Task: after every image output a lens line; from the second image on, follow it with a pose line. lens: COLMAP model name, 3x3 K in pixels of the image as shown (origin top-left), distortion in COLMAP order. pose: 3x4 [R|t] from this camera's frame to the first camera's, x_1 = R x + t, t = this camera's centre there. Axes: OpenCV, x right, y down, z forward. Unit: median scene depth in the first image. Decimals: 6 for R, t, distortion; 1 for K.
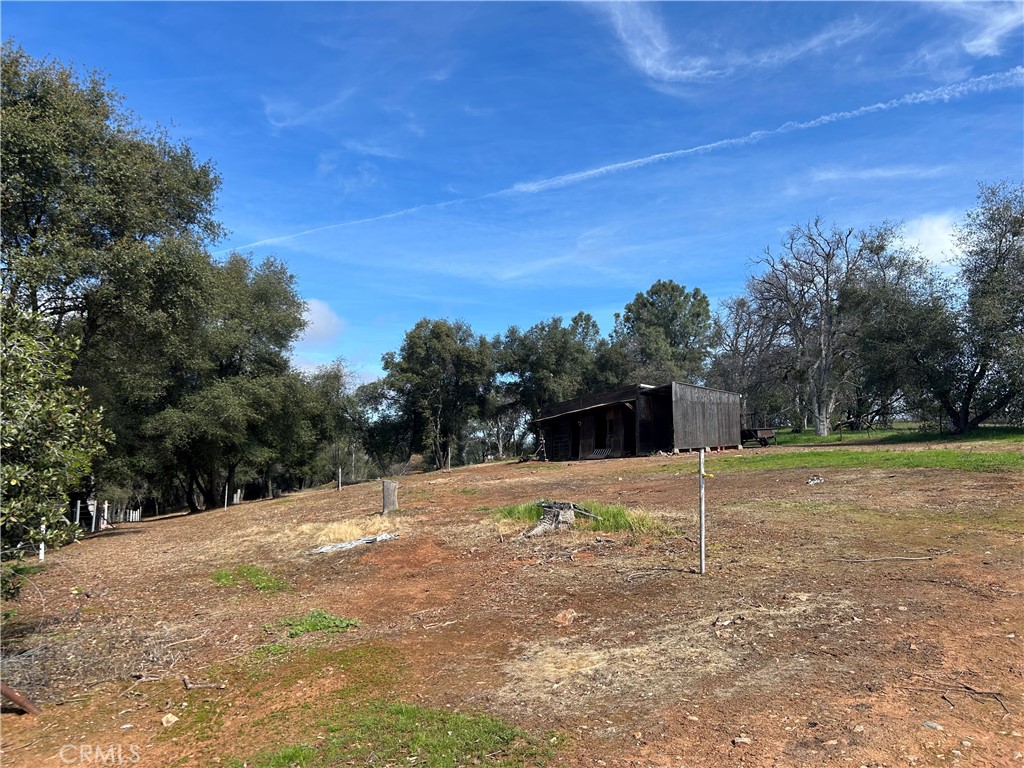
lens RADIAL K [[769.5, 0, 514.1], [0, 769.5, 384.3], [0, 0, 1]] dist [0.027404, -0.001826]
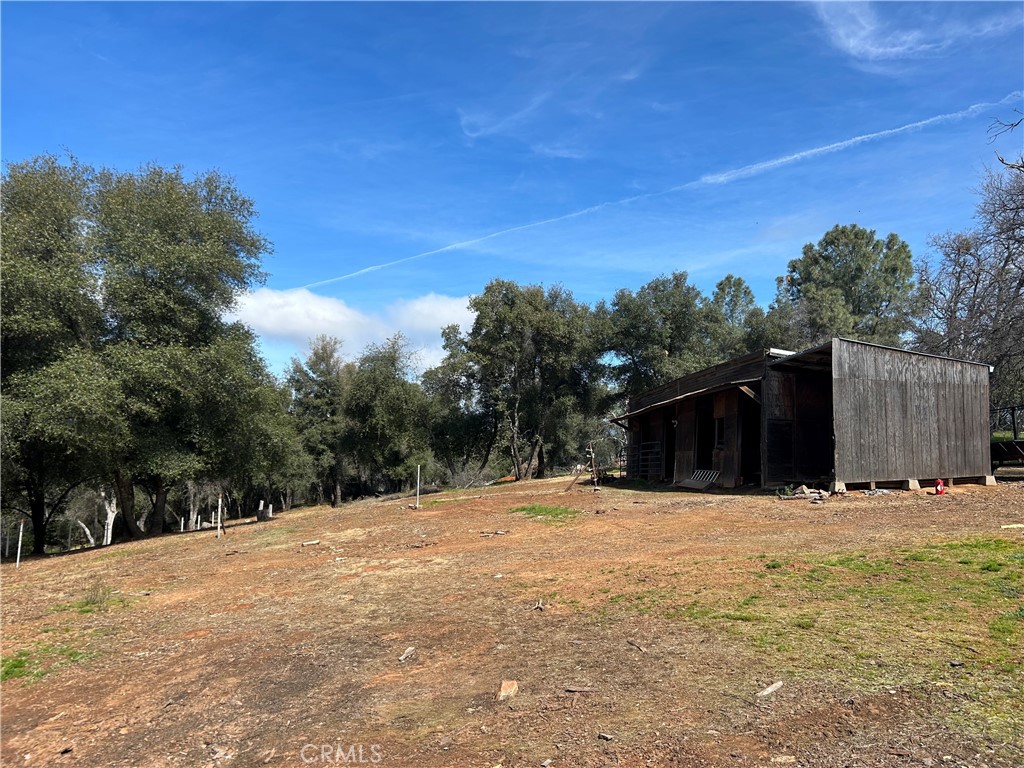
lens RADIAL K [[769.5, 0, 531.9], [0, 769.5, 388.2], [0, 0, 1]] dist [0.027404, -0.001826]
pose [[0.976838, -0.003284, -0.213956, 0.069491], [0.005065, 0.999957, 0.007775, 0.012802], [0.213921, -0.008678, 0.976812, 0.246543]]
